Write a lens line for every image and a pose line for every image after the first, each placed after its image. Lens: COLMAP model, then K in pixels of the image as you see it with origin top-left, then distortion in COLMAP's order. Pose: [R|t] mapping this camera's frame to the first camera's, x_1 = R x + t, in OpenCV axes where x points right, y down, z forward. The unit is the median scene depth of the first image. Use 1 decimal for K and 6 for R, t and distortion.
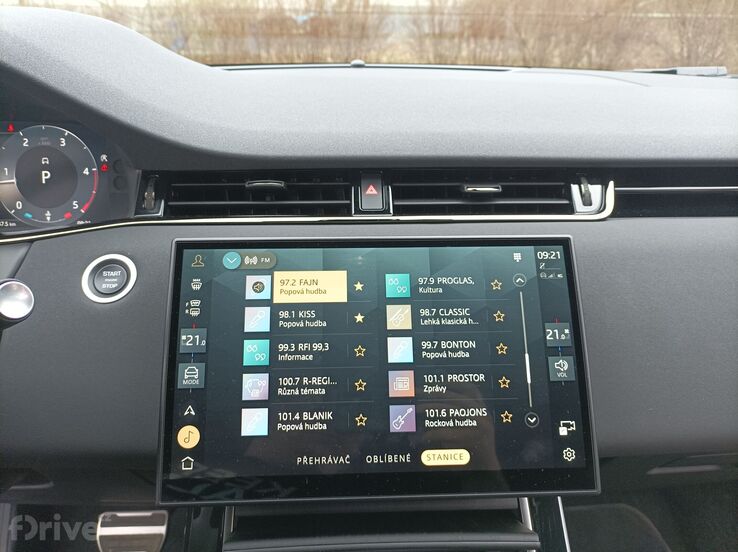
lens RADIAL K [[557.8, 0, 369.0], [0, 557.8, 276.0], [0, 0, 1]] dist [0.005090, -0.001068]
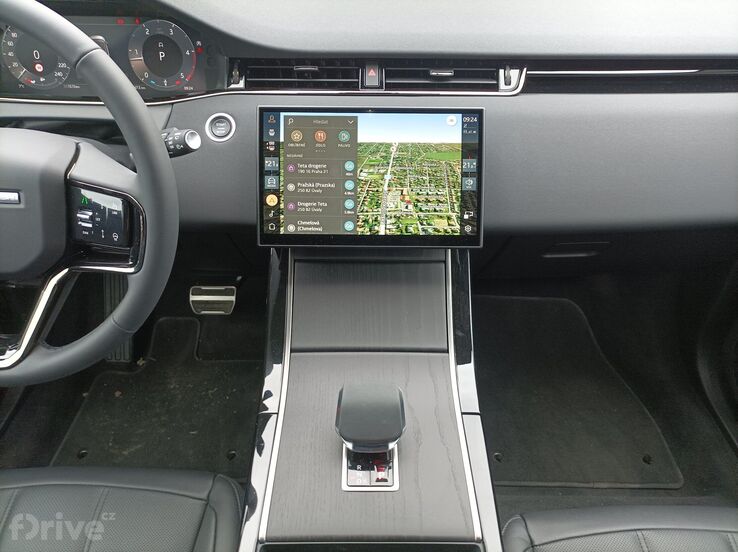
lens RADIAL K [[552.3, 0, 365.1], [0, 552.3, 274.5], [0, 0, 1]] dist [0.027695, -0.011145]
pose [[0.998877, 0.030788, -0.036004, 0.060531], [-0.019724, 0.961295, 0.274814, -0.034288], [0.043071, -0.273796, 0.960823, -0.688447]]
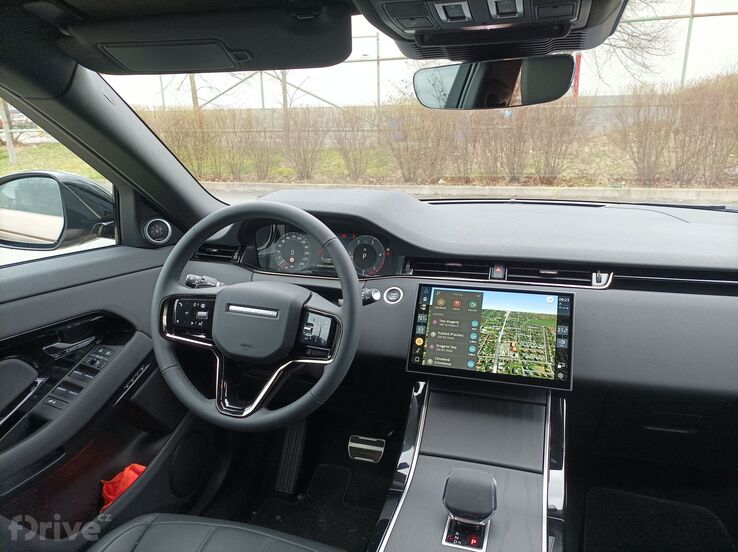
lens RADIAL K [[552.3, 0, 365.1], [0, 552.3, 274.5], [0, 0, 1]] dist [0.027695, -0.011145]
pose [[0.936117, 0.064172, -0.345784, 0.286661], [-0.110796, 0.986958, -0.116786, 0.201417], [0.333780, 0.147637, 0.931018, -1.358528]]
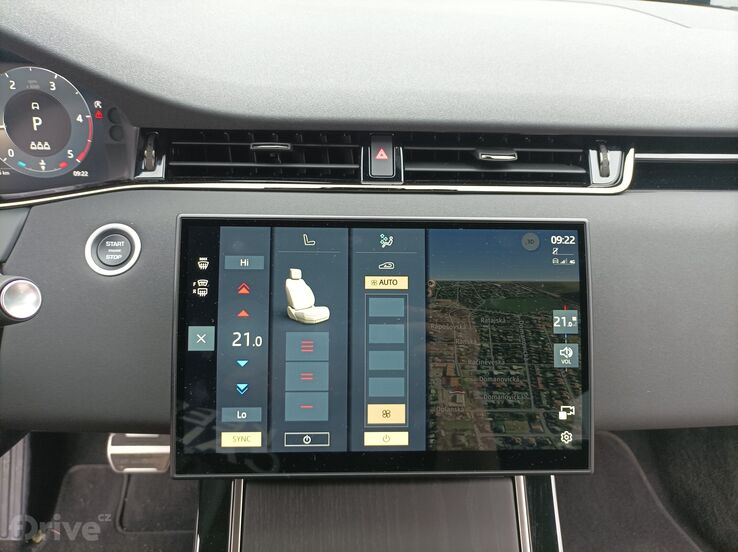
lens RADIAL K [[557.8, 0, 369.0], [0, 557.8, 276.0], [0, 0, 1]] dist [0.005090, -0.001068]
pose [[0.999614, 0.025624, 0.010722, -0.022385], [-0.027090, 0.984656, 0.172390, -0.113575], [-0.006140, -0.172614, 0.984970, 0.021774]]
